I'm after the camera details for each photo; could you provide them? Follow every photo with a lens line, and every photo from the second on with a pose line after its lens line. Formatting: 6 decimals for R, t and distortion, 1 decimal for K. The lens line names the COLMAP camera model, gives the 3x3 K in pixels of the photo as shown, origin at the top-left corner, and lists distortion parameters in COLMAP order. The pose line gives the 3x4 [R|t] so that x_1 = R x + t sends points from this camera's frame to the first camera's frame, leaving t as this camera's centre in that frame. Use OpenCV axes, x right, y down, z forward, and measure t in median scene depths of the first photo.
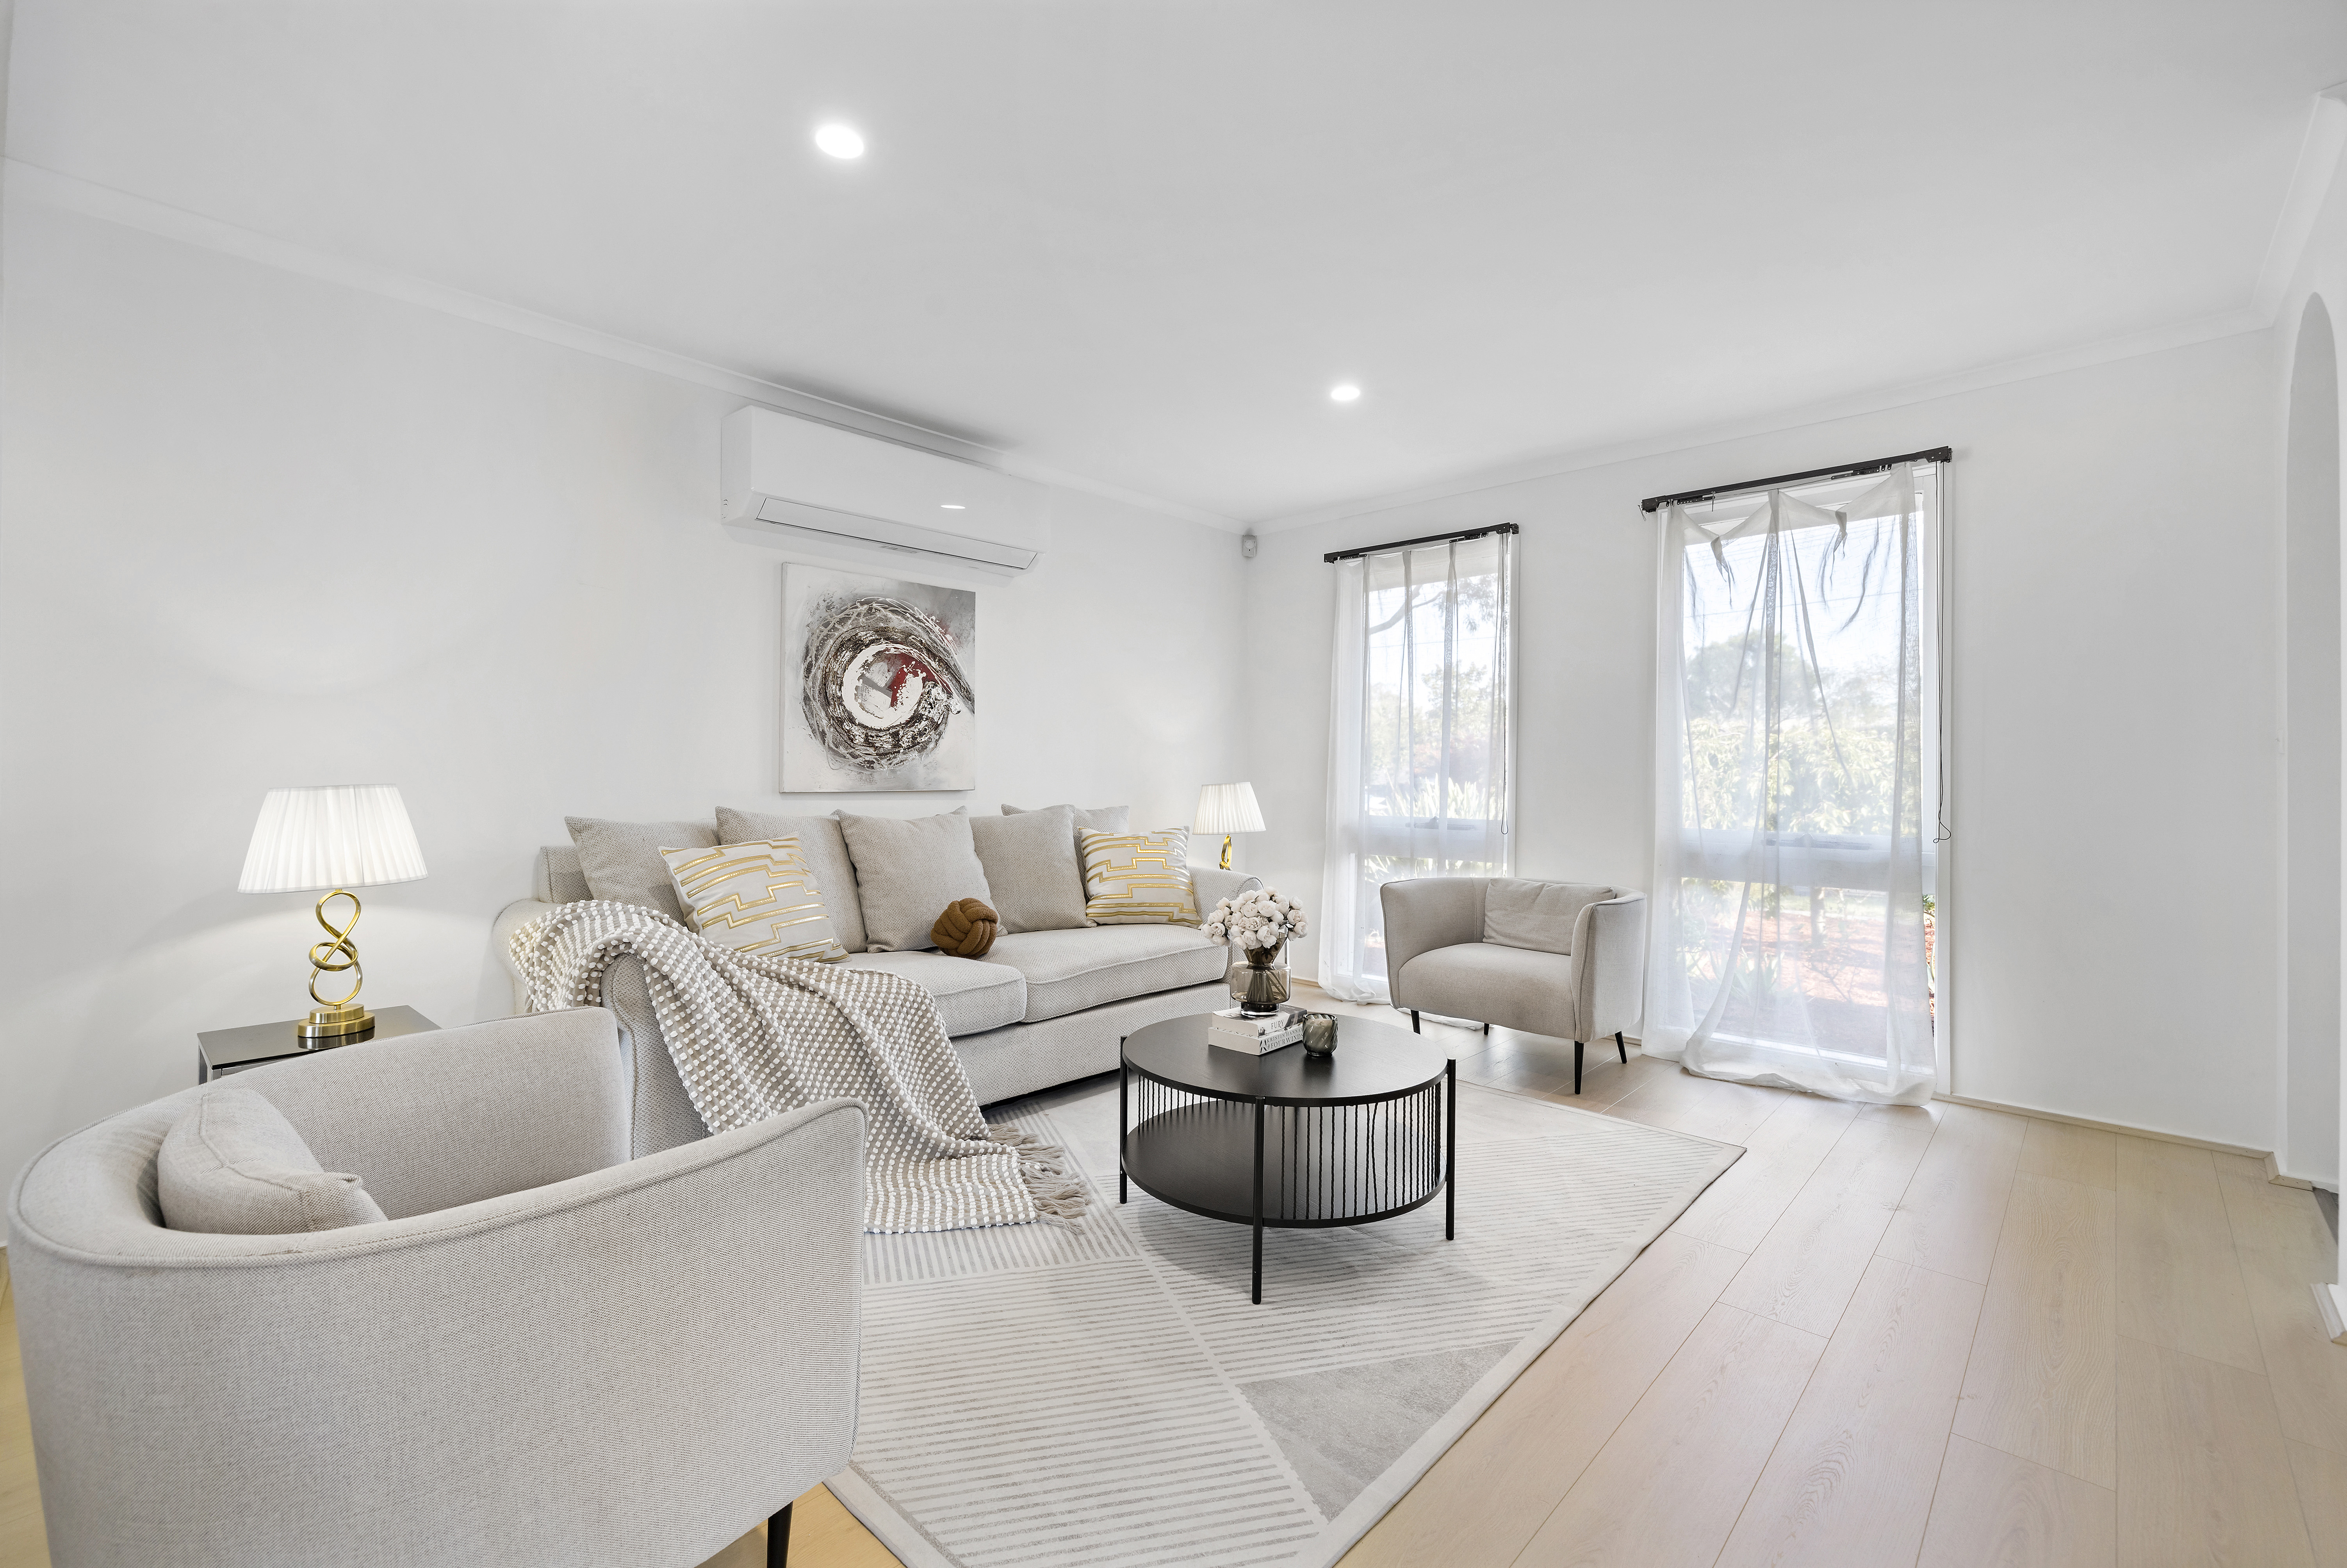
lens RADIAL K [[1008.1, 0, 1172.9], [0, 1008.1, 771.0], [0, 0, 1]] dist [0.002461, -0.000043]
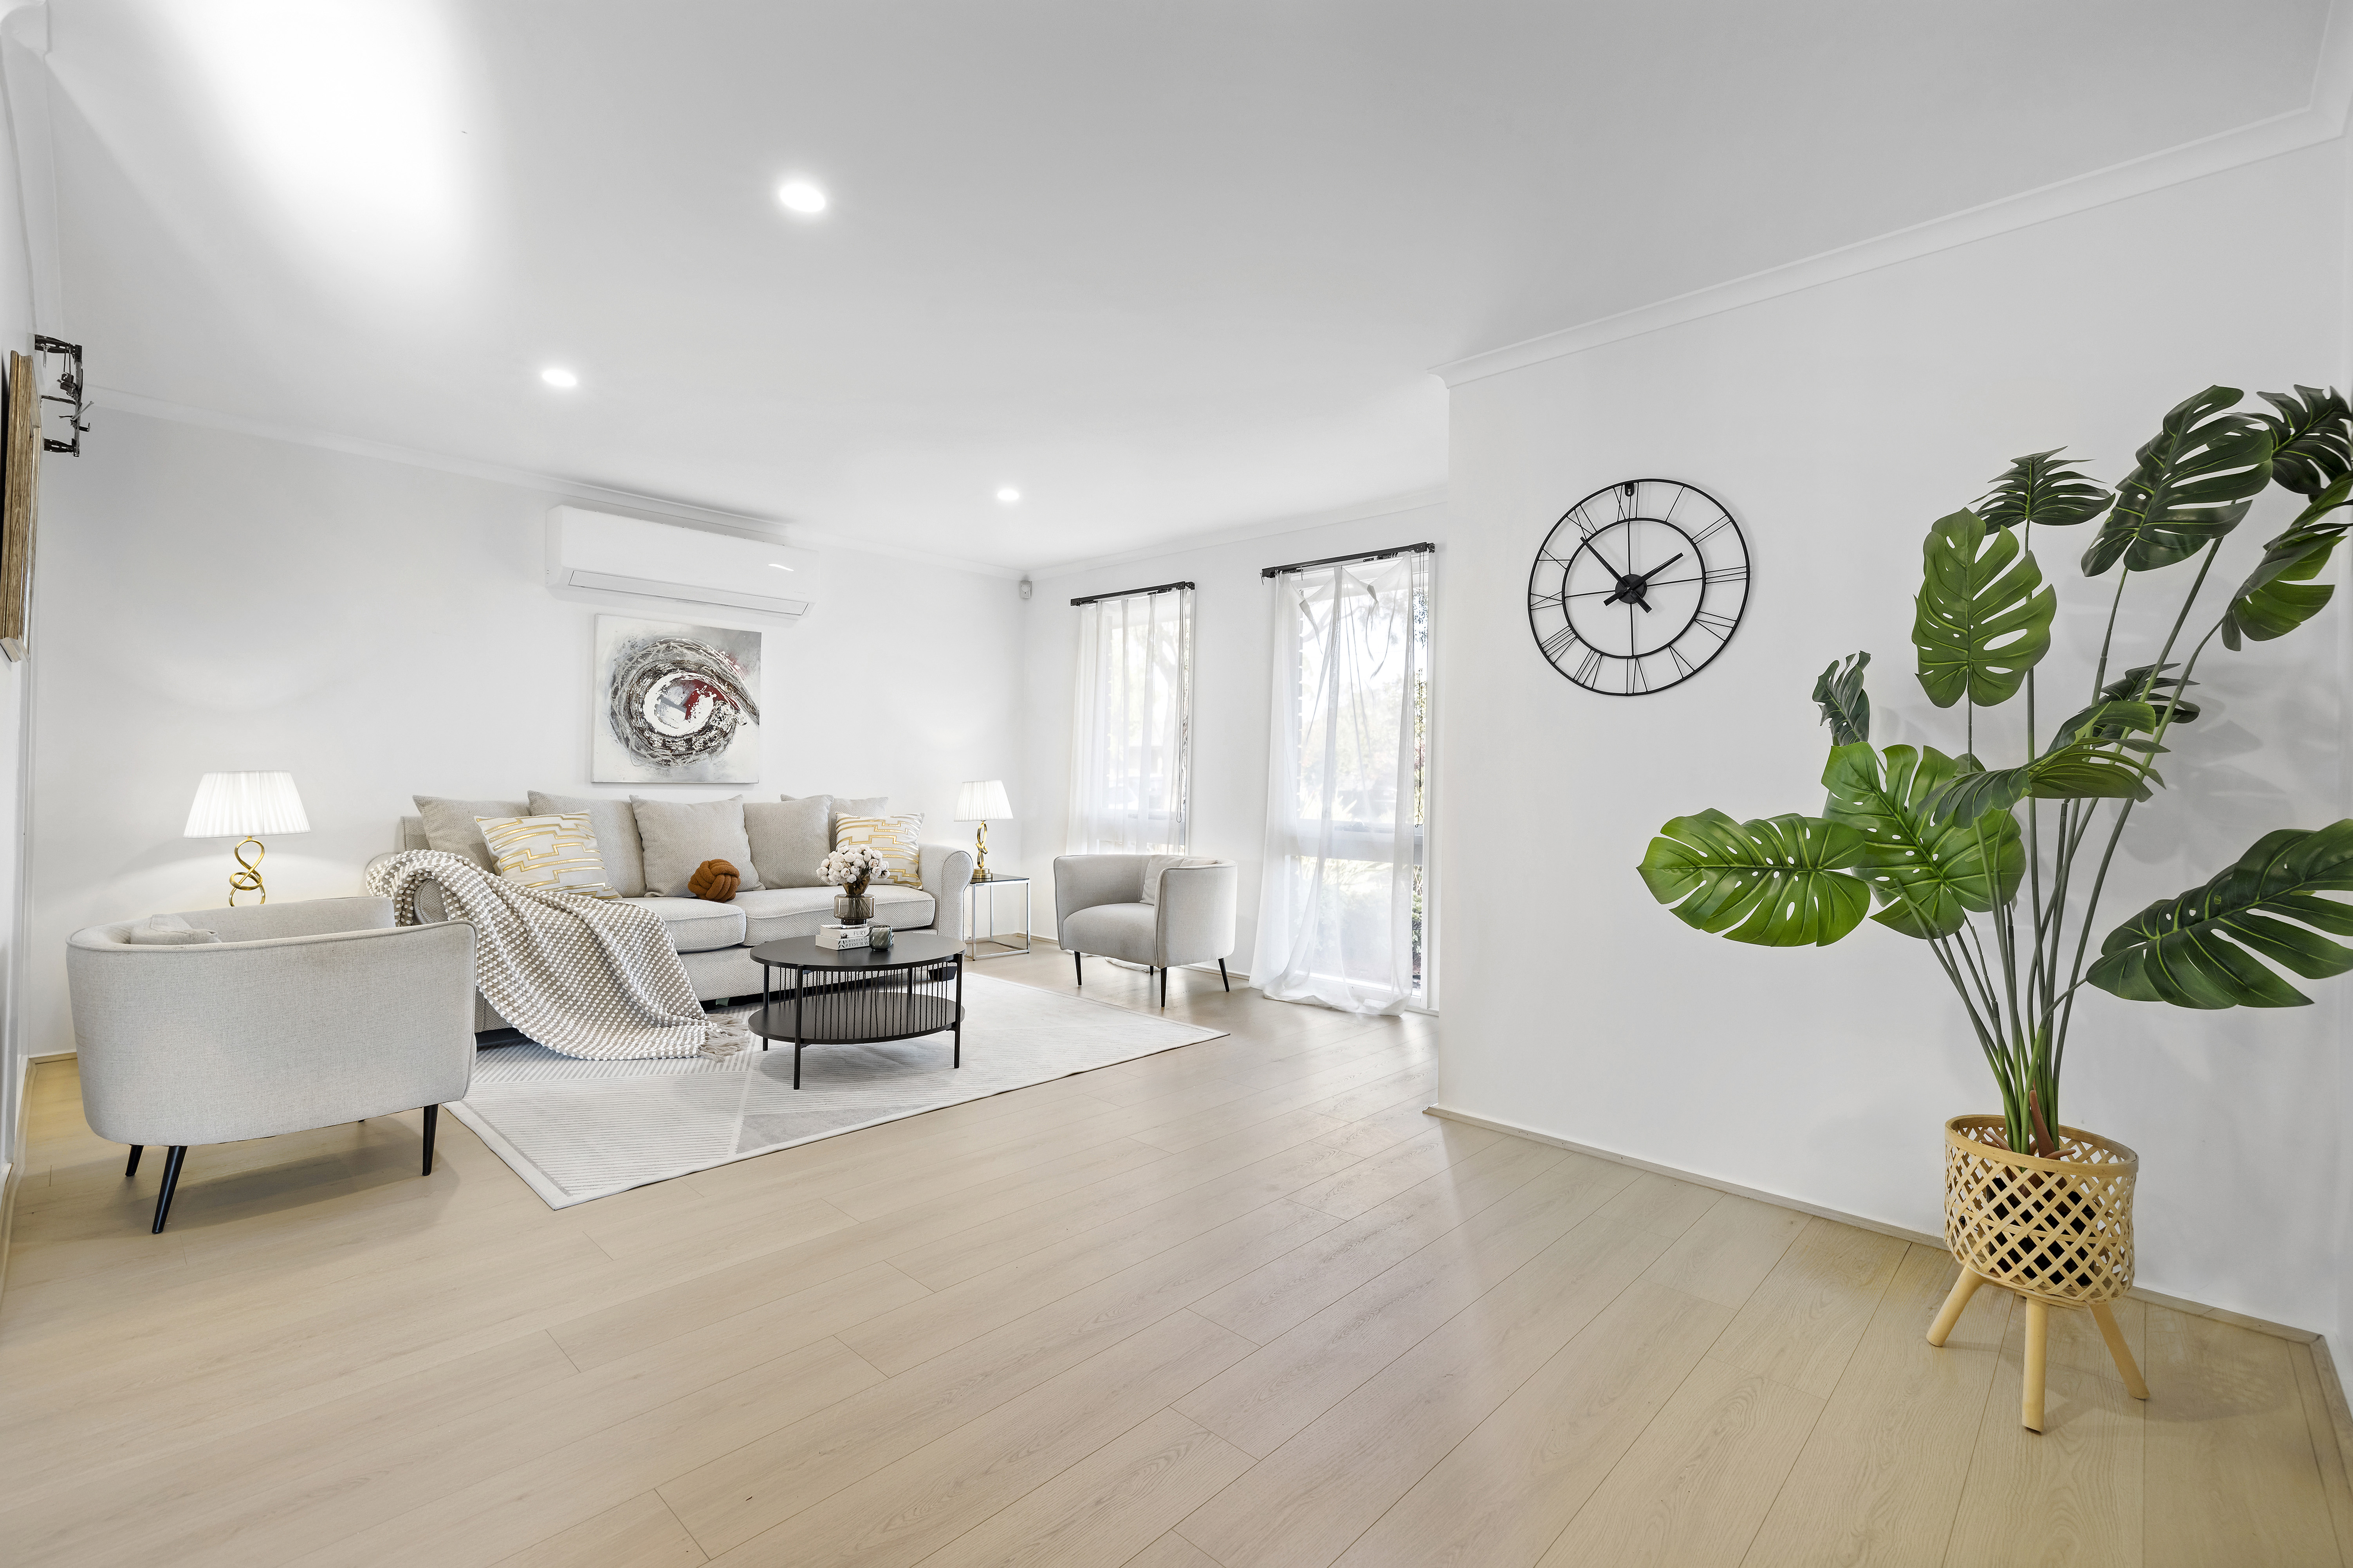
lens RADIAL K [[1033.8, 0, 1175.8], [0, 1033.8, 772.7], [0, 0, 1]] dist [0.007085, 0.000103]
pose [[0.999935, 0.010767, -0.003767, 0.391223], [-0.010779, 0.999936, -0.003383, 0.004372], [0.003731, 0.003424, 0.999987, -0.385440]]
